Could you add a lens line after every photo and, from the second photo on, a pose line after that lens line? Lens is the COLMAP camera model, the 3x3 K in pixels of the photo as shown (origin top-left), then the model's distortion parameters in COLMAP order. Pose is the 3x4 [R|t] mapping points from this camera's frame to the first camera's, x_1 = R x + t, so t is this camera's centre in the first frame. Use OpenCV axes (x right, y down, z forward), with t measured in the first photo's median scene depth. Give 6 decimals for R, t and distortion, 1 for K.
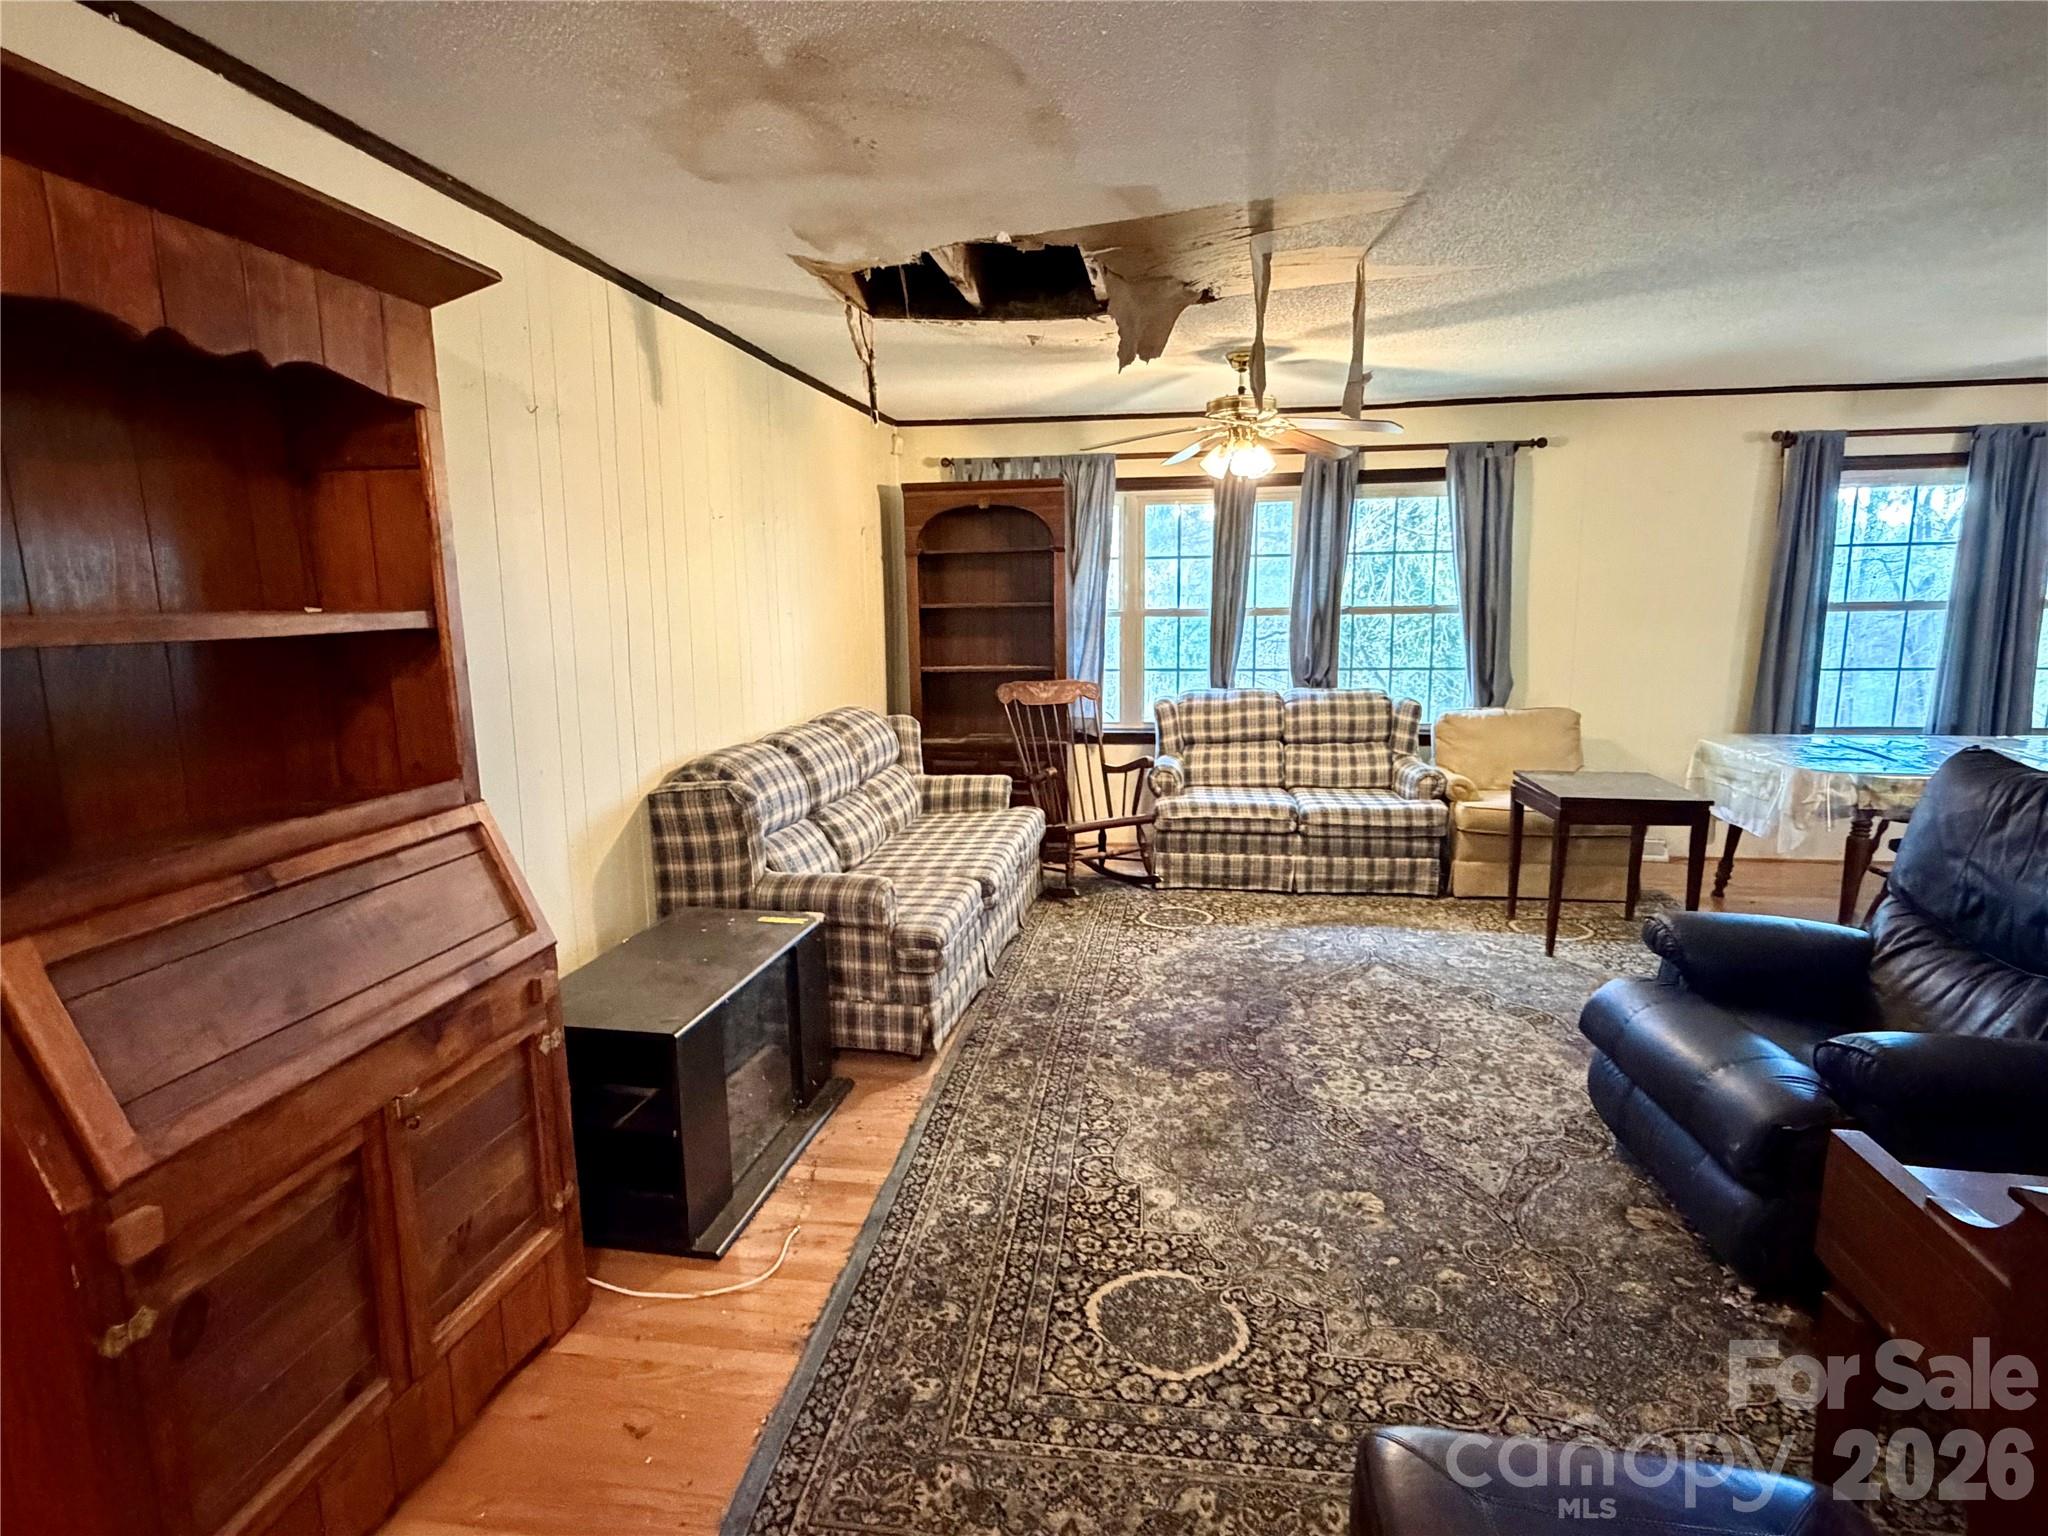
lens RADIAL K [[1094.2, 0, 1017.3], [0, 1094.2, 775.1], [0, 0, 1]] dist [0.004136, 0.001403]
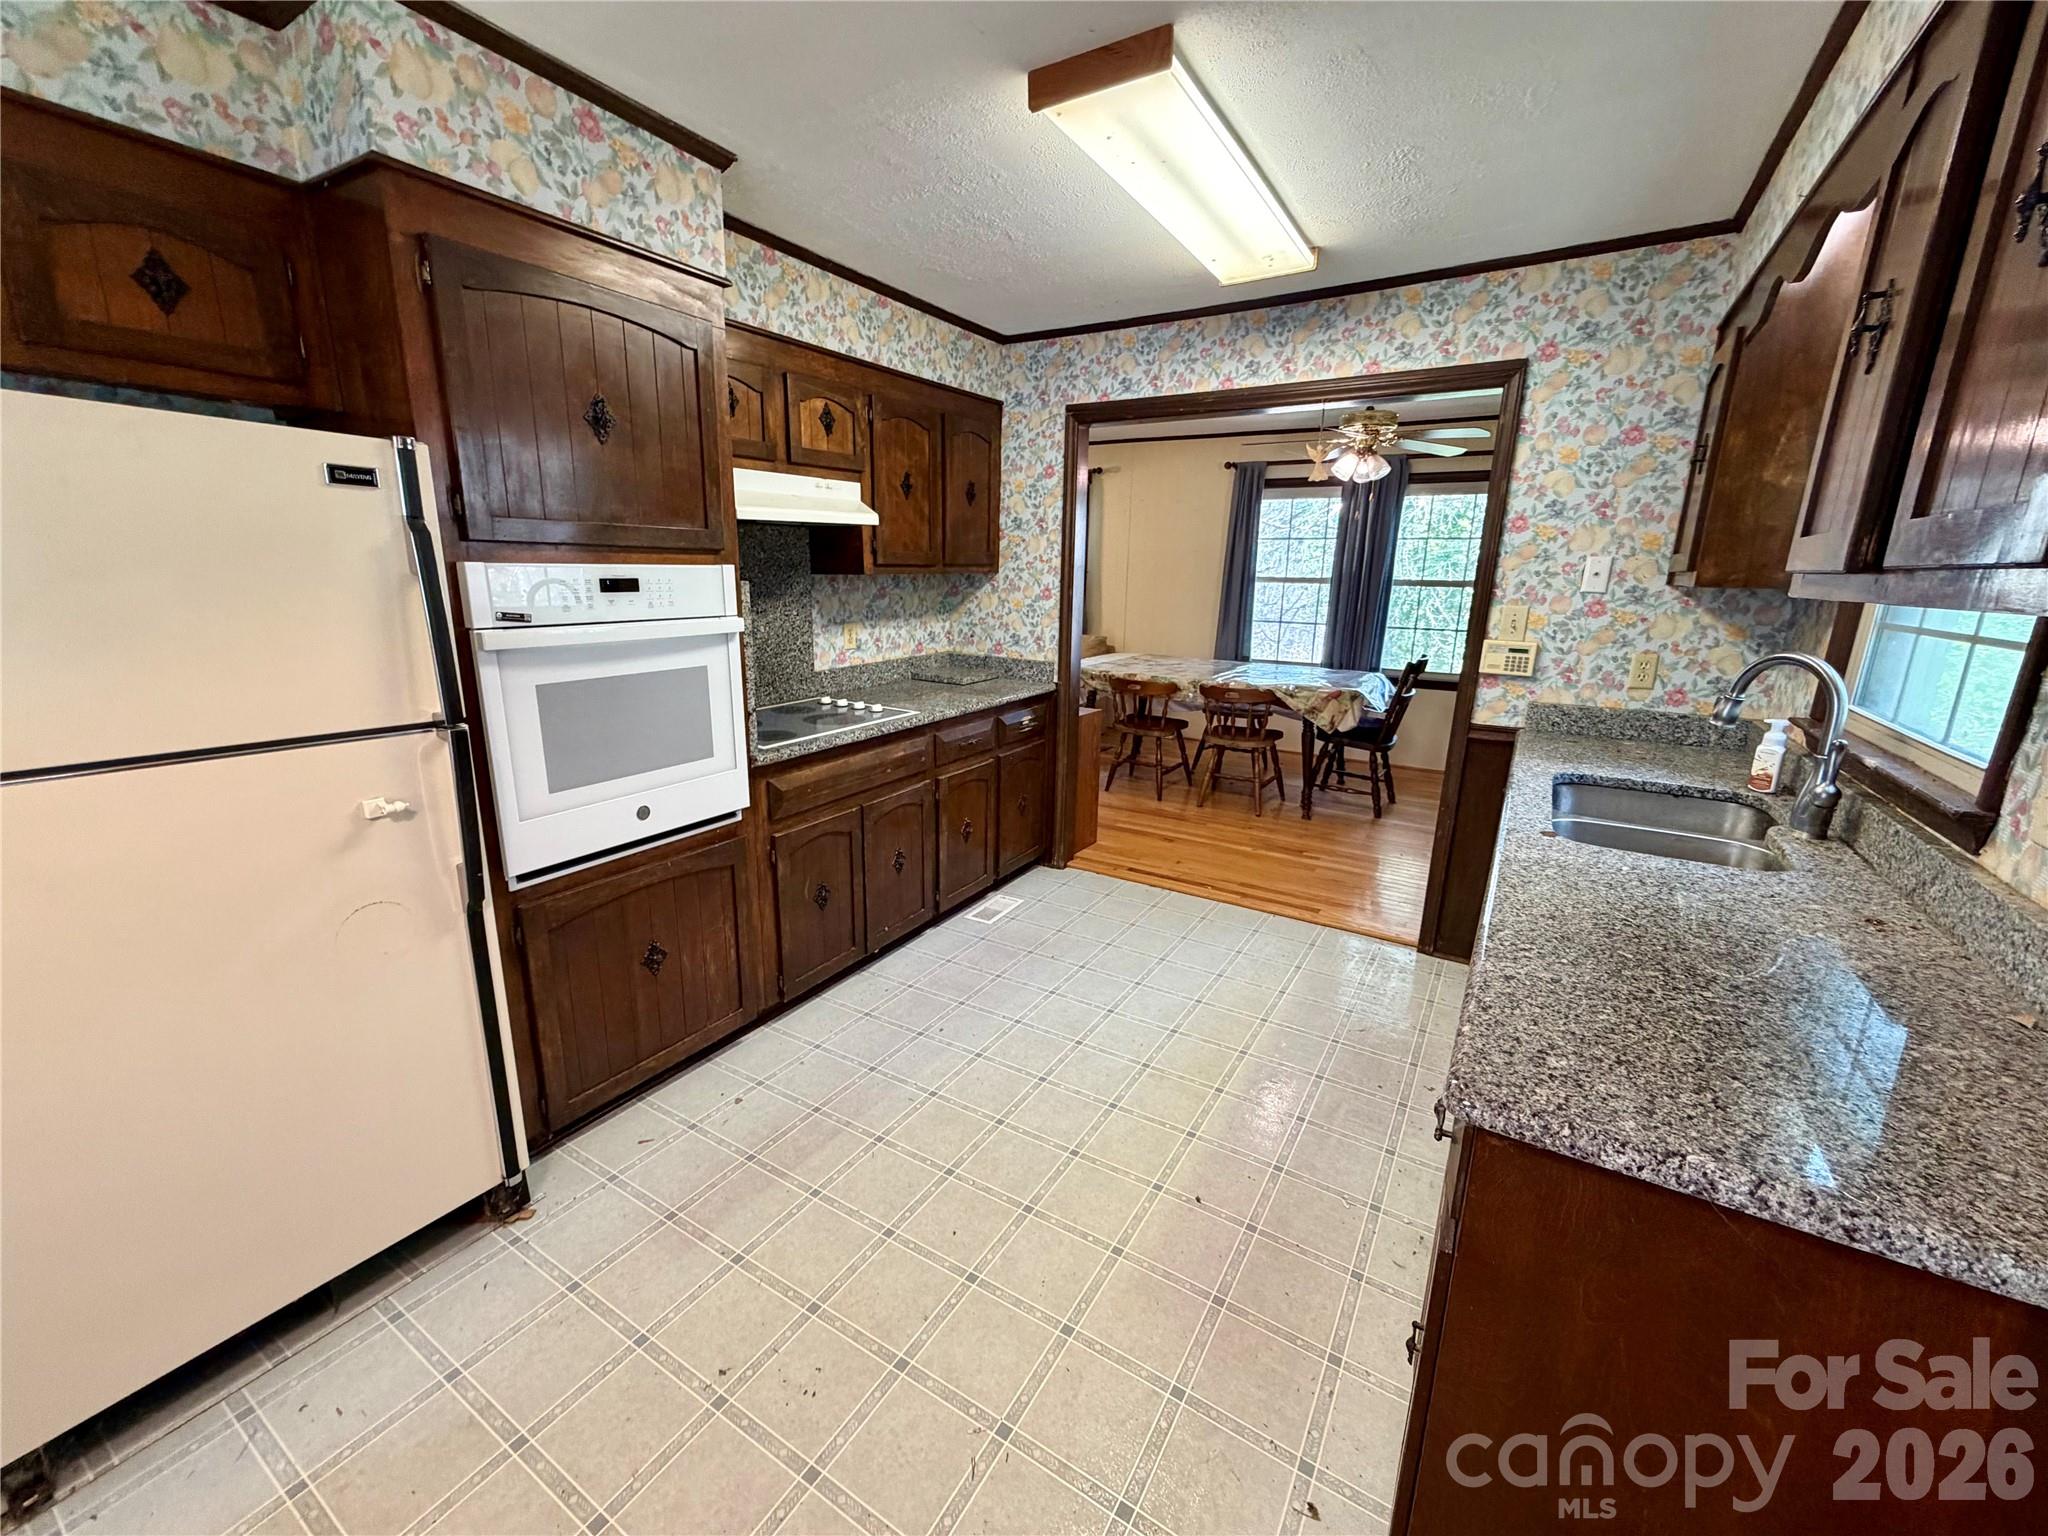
lens RADIAL K [[816.4, 0, 1018.7], [0, 816.4, 775.2], [0, 0, 1]] dist [-0.001181, 0.000620]
pose [[0.920481, 0.127184, -0.369511, 0.906204], [-0.095206, 0.990051, 0.103604, 0.031574], [0.379012, -0.060186, 0.923433, -0.199774]]
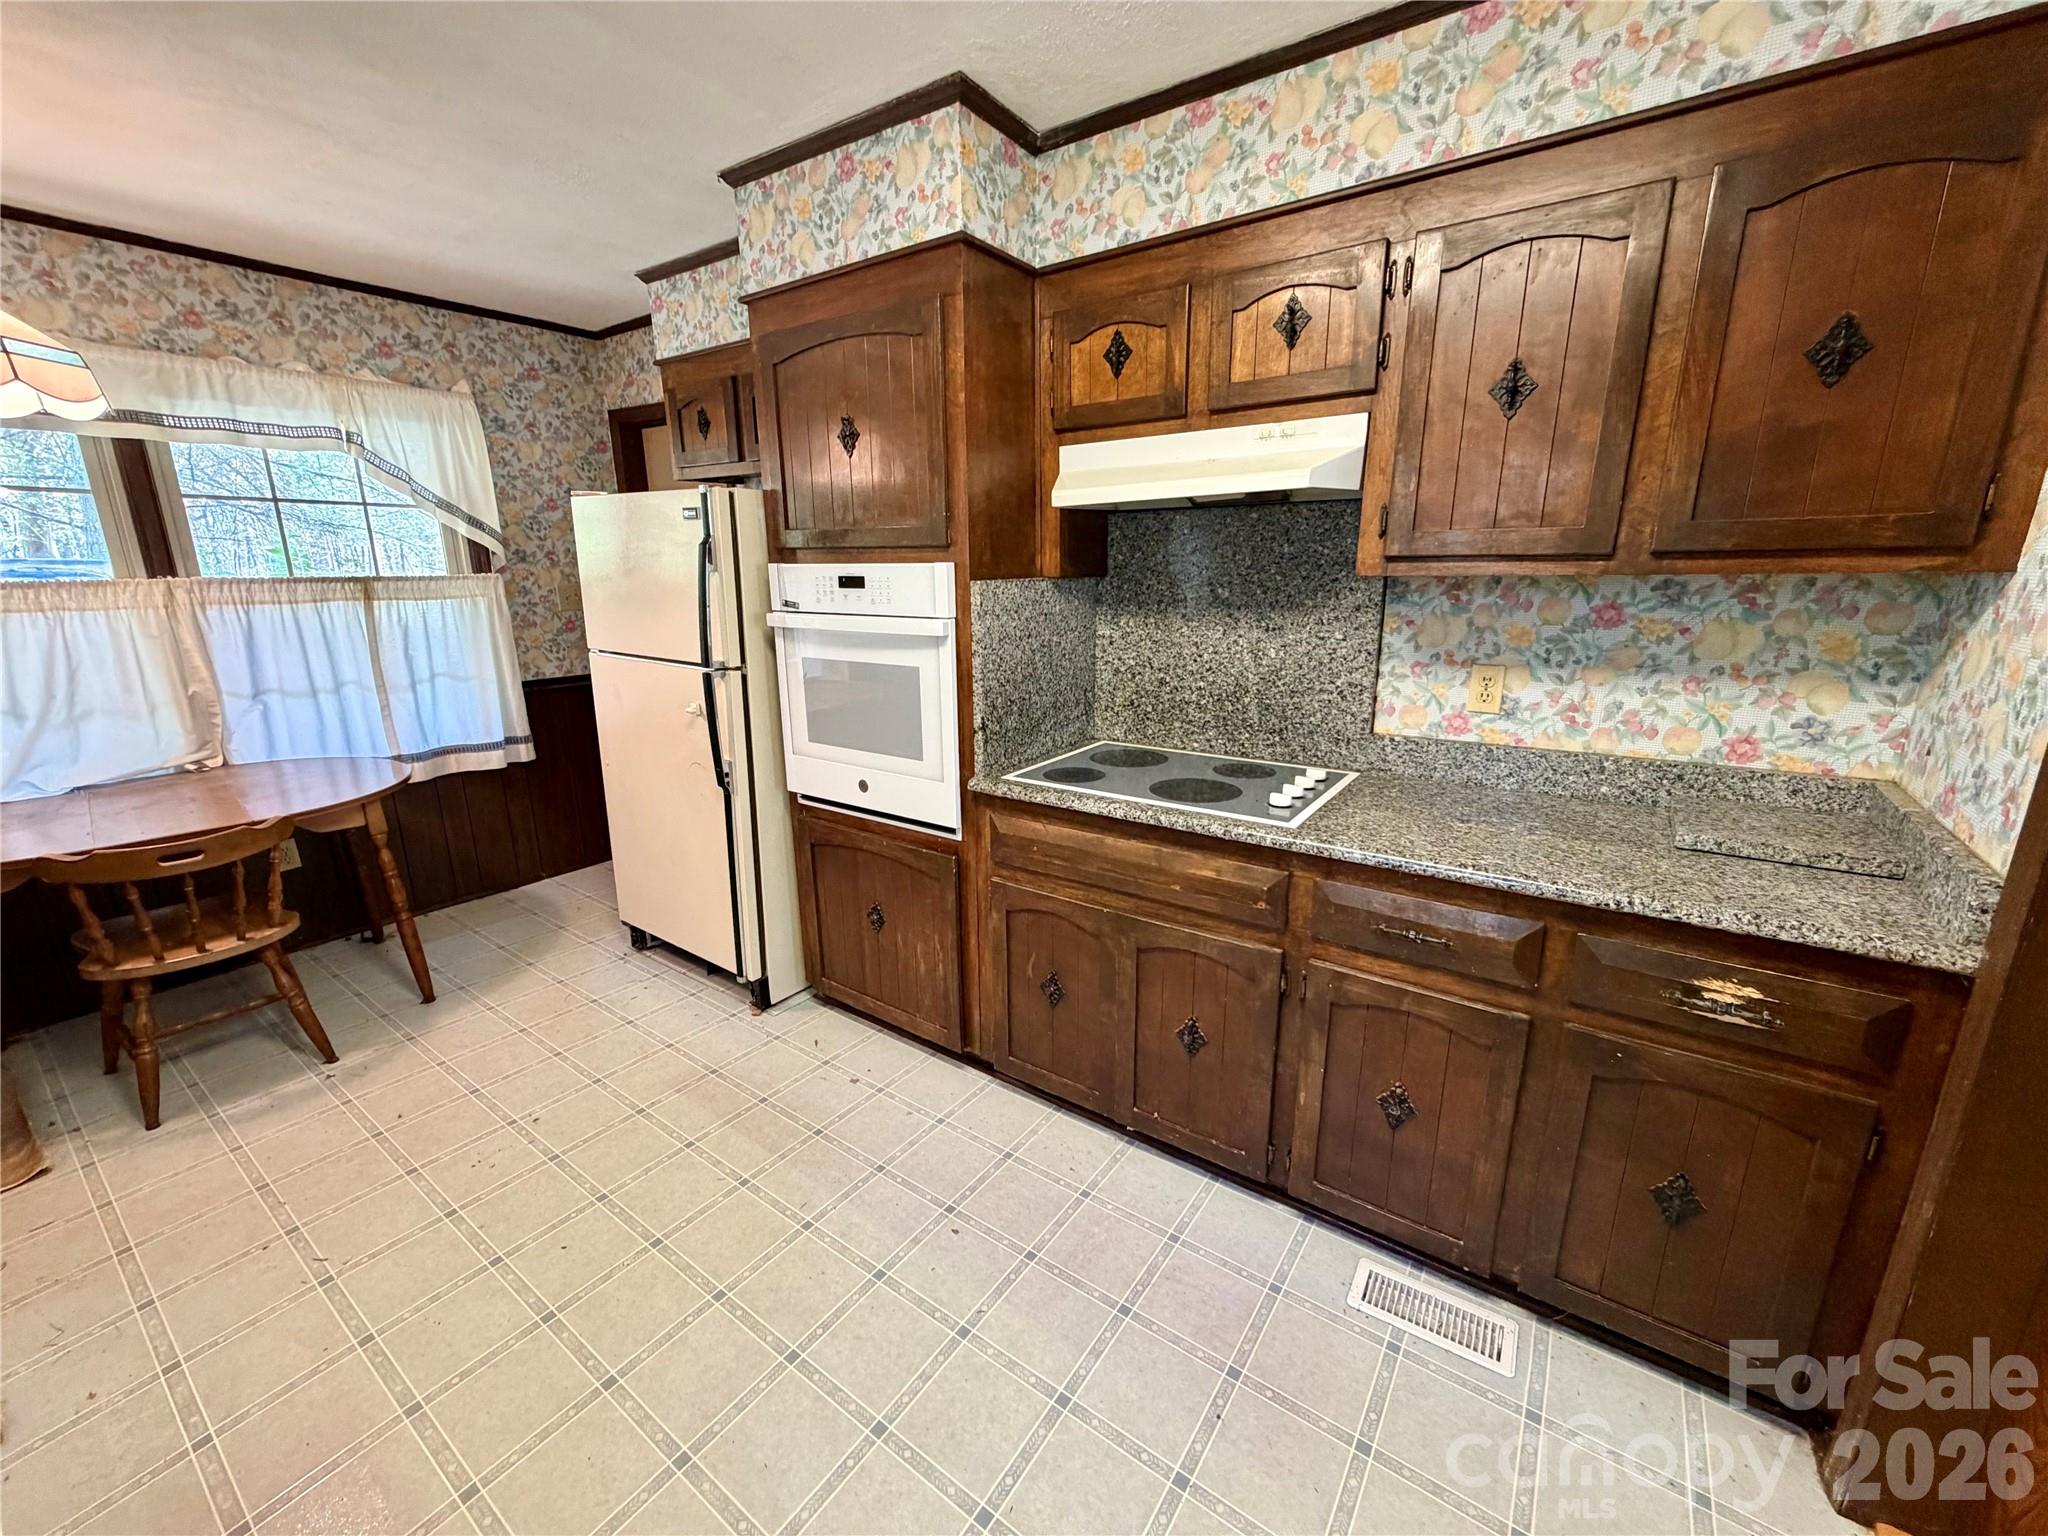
lens RADIAL K [[816.4, 0, 1019.9], [0, 816.4, 774.8], [0, 0, 1]] dist [-0.001181, 0.000620]
pose [[-0.446525, 0.237471, -0.862683, 0.936341], [-0.138293, 0.934238, 0.328748, -0.052839], [0.884019, 0.266097, -0.384320, 0.326873]]
